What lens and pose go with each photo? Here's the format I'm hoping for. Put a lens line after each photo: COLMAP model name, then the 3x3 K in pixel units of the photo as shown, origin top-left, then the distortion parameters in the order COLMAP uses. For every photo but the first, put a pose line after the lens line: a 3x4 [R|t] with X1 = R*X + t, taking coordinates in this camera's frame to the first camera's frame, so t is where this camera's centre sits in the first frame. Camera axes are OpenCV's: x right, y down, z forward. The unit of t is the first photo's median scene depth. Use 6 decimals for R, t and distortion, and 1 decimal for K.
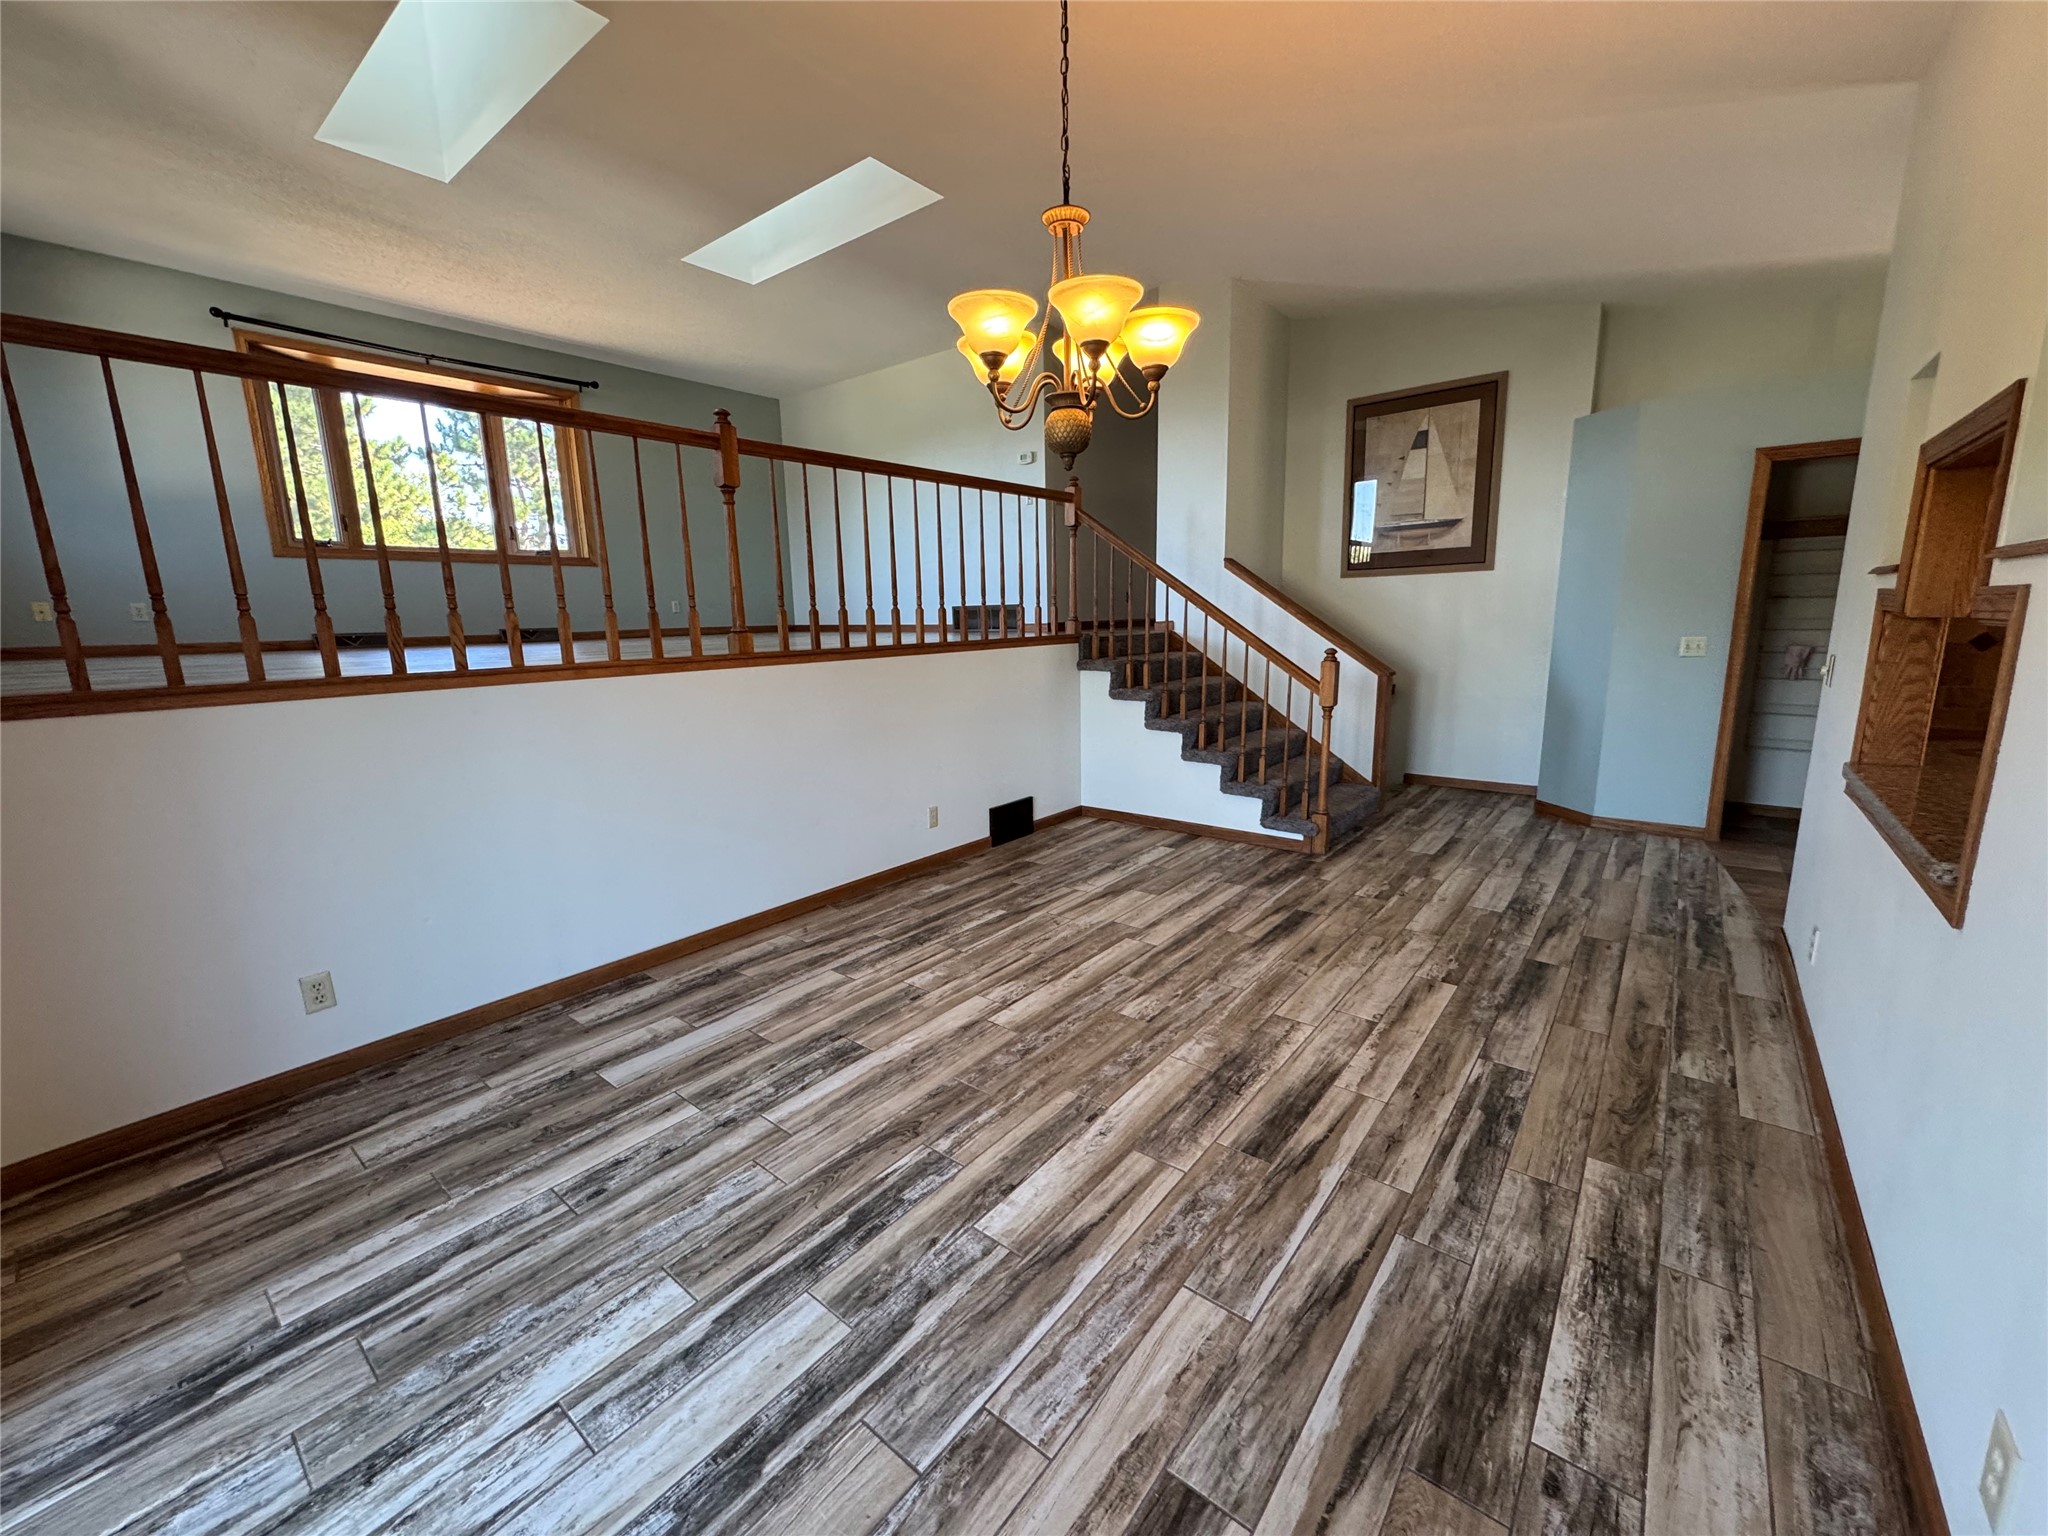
lens RADIAL K [[816.1, 0, 1025.9], [0, 816.1, 767.6], [0, 0, 1]] dist [-0.002695, 0.000540]
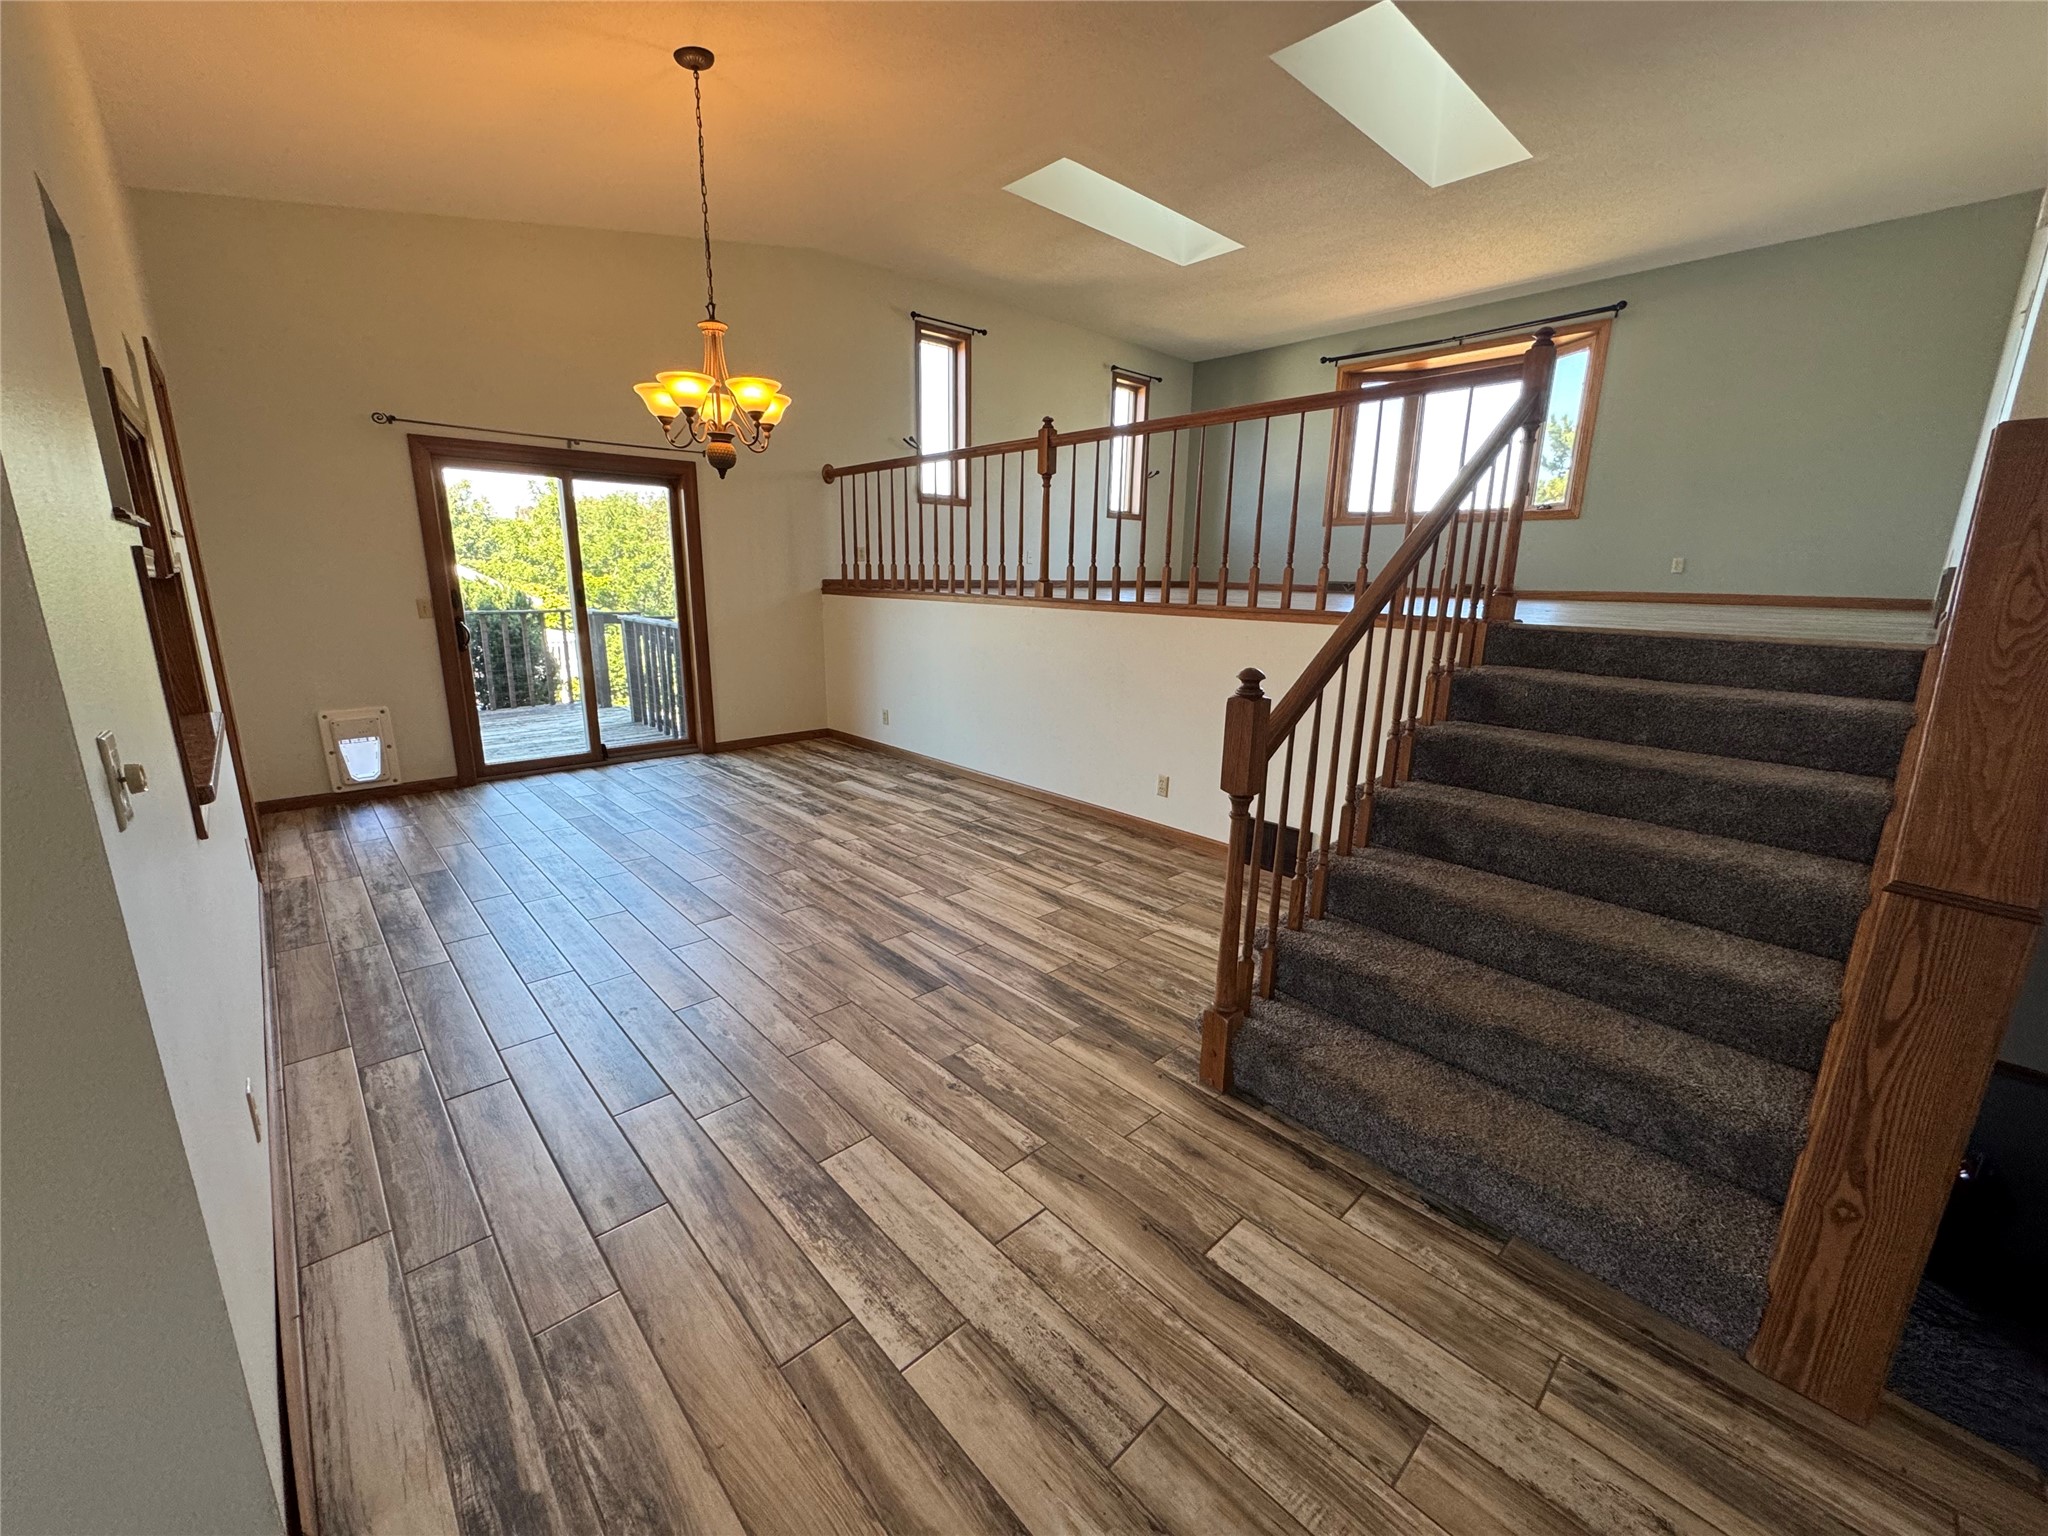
lens RADIAL K [[816.1, 0, 1021.7], [0, 816.1, 770.4], [0, 0, 1]] dist [-0.002695, 0.000540]
pose [[-0.148205, 0.251908, -0.956335, 1.216098], [-0.197808, 0.939923, 0.278240, -0.281420], [0.968972, 0.230407, -0.089472, 1.351214]]
